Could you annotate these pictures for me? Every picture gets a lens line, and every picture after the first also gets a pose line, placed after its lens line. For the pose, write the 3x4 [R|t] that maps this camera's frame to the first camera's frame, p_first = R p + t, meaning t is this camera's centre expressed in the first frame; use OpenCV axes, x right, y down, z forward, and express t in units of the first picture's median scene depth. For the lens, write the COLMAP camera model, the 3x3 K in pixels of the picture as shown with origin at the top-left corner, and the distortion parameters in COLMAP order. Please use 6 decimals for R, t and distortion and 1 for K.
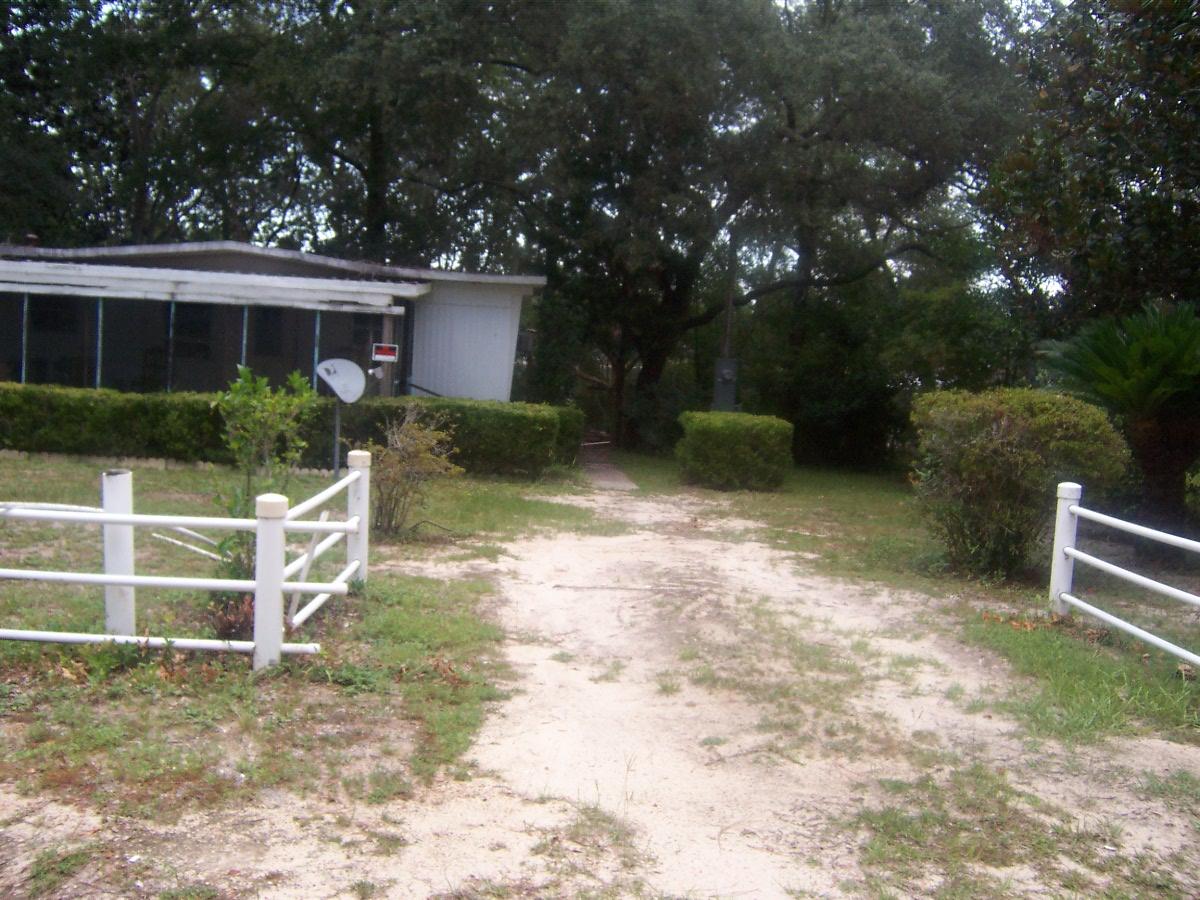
lens RADIAL K [[1180.9, 0, 591.3], [0, 1180.9, 447.5], [0, 0, 1]] dist [-0.154392, 0.251318]
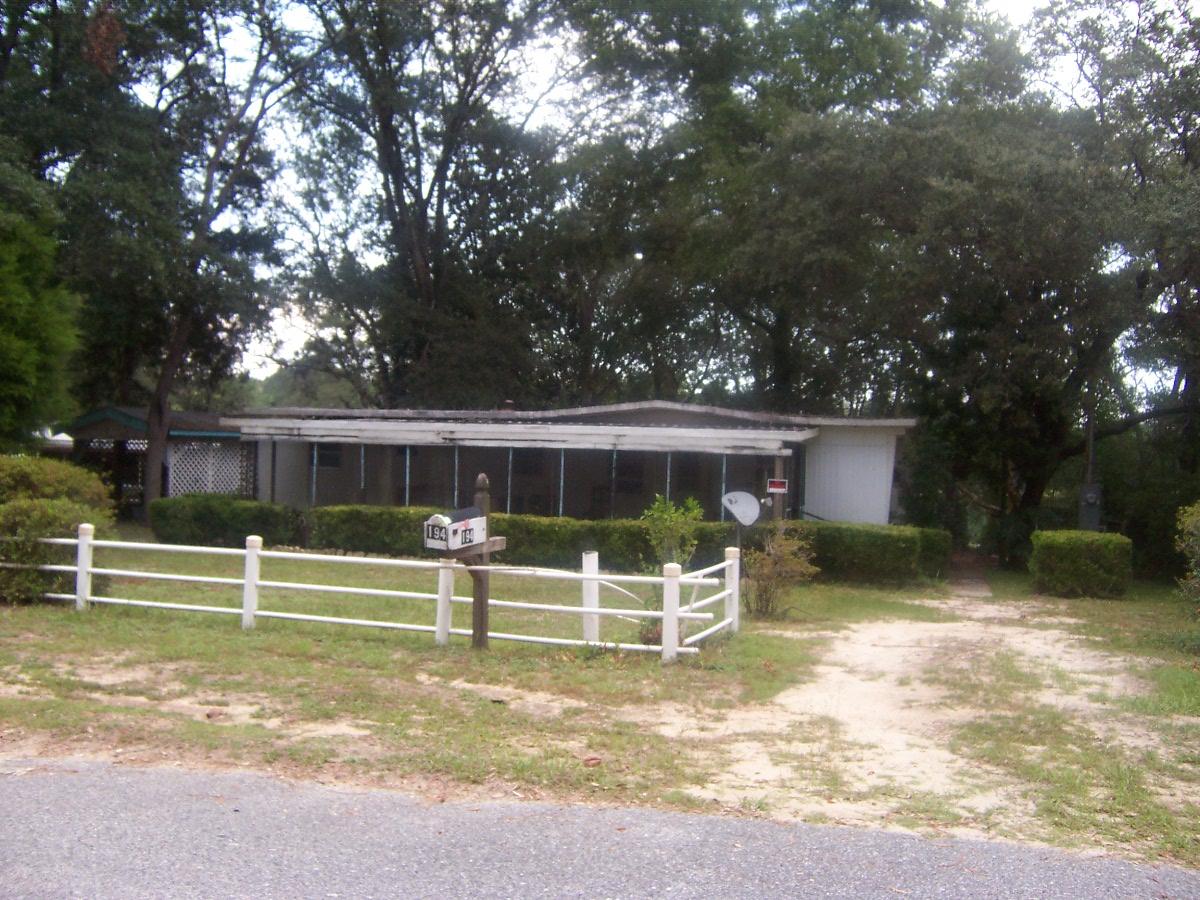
lens RADIAL K [[1180.9, 0, 591.3], [0, 1180.9, 447.5], [0, 0, 1]] dist [-0.154392, 0.251318]
pose [[0.935195, -0.034942, -0.352405, 0.085237], [-0.005537, 0.993556, -0.113207, 0.022392], [0.354090, 0.107822, 0.928975, -0.250069]]
